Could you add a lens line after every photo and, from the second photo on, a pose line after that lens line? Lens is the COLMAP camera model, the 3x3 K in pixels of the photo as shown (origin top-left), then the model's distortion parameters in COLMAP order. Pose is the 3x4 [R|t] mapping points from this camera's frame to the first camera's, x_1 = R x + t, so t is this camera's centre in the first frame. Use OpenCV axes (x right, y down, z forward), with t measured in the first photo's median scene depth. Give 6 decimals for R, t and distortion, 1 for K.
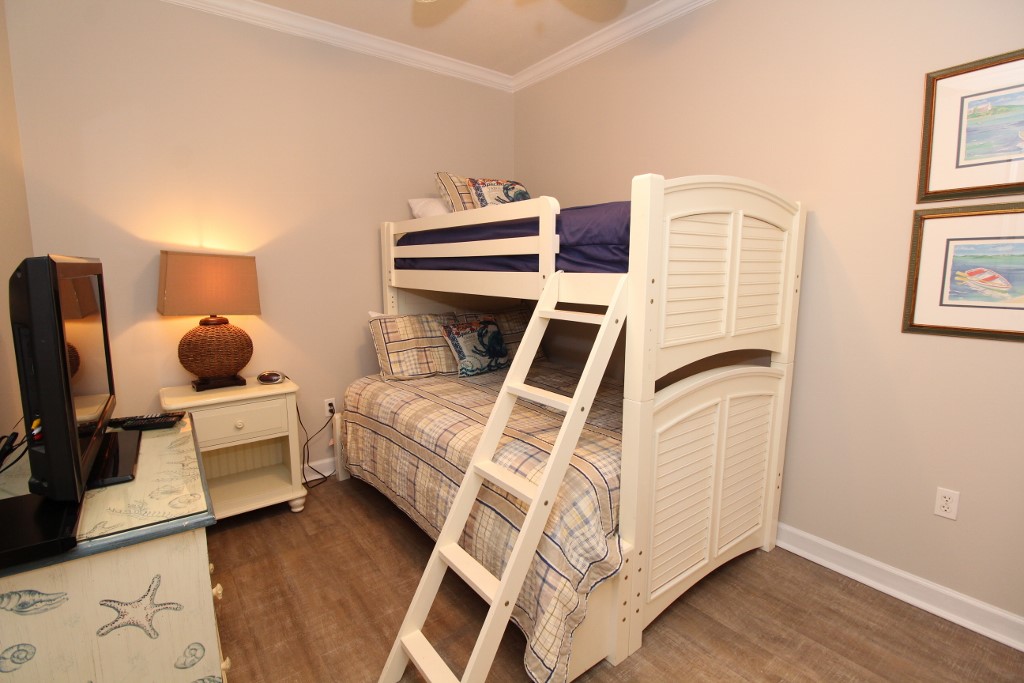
lens RADIAL K [[477.7, 0, 512.0], [0, 477.7, 341.5], [0, 0, 1]] dist [-0.007751, -0.000248]
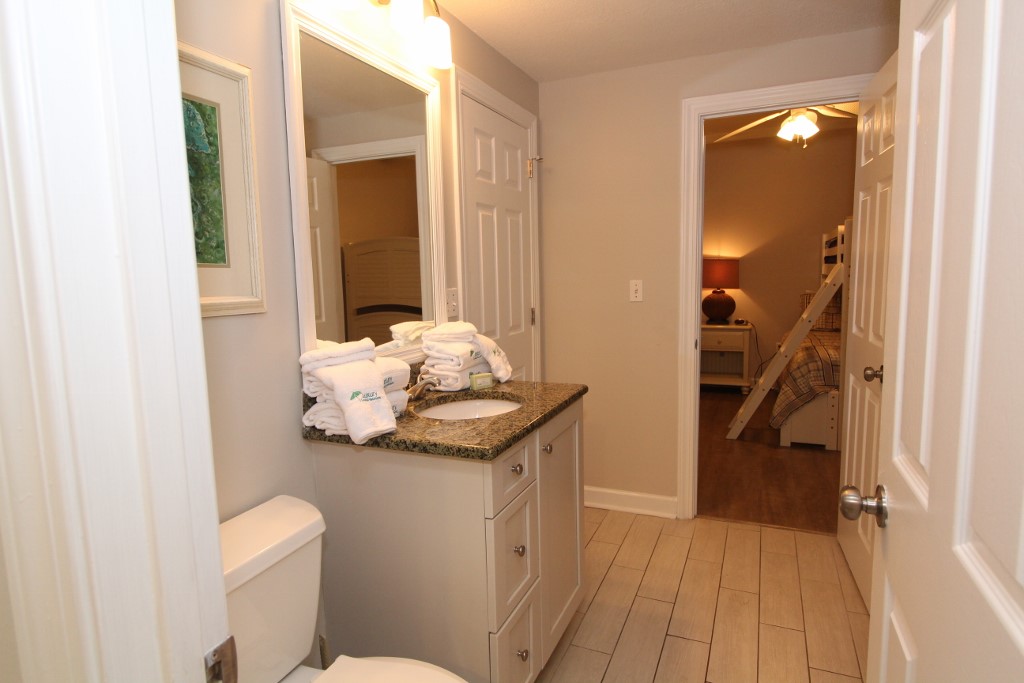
lens RADIAL K [[560.9, 0, 512.0], [0, 560.9, 341.5], [0, 0, 1]] dist [-0.005140, -0.000576]
pose [[0.480612, 0.093982, -0.871883, 1.054624], [-0.107950, 0.993019, 0.047534, 0.150570], [0.870264, 0.071275, 0.487403, -0.922982]]
